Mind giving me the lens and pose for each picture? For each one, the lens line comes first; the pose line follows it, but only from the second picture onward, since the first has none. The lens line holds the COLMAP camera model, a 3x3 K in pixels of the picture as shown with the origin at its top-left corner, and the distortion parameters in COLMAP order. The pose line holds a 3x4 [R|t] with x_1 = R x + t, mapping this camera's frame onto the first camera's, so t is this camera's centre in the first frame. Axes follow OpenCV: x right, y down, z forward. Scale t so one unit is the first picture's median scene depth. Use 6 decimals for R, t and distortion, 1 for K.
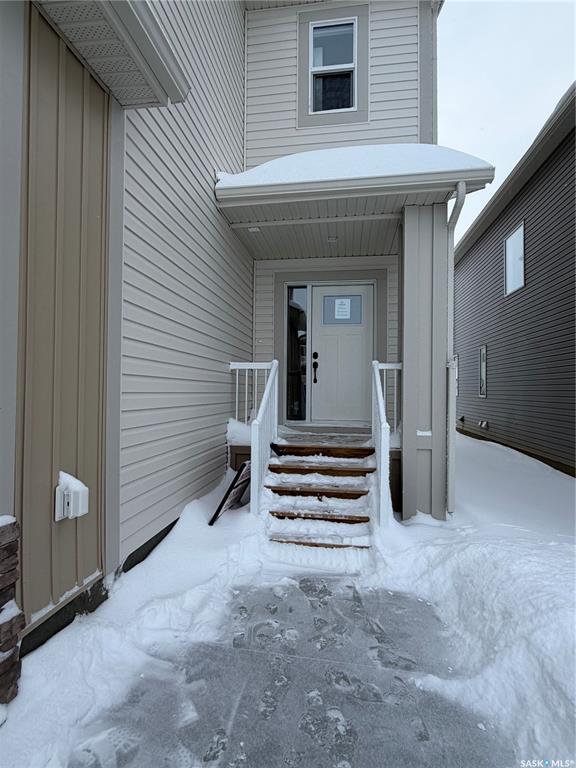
lens RADIAL K [[399.7, 0, 288.0], [0, 399.7, 384.0], [0, 0, 1]] dist [0.002732, -0.000827]
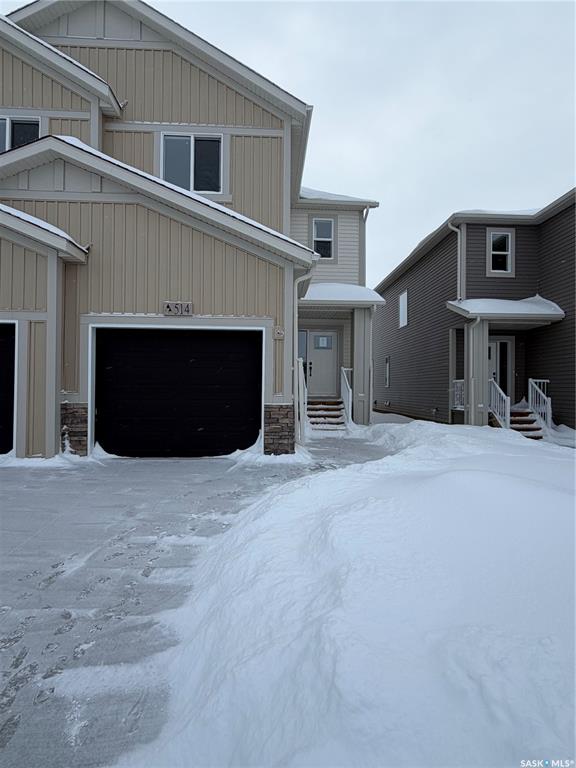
lens RADIAL K [[399.7, 0, 288.0], [0, 399.7, 384.0], [0, 0, 1]] dist [0.002732, -0.000827]
pose [[0.981218, 0.004097, 0.192856, -0.611925], [-0.004111, 0.999991, -0.000329, 0.051922], [-0.192856, -0.000470, 0.981227, -1.421640]]
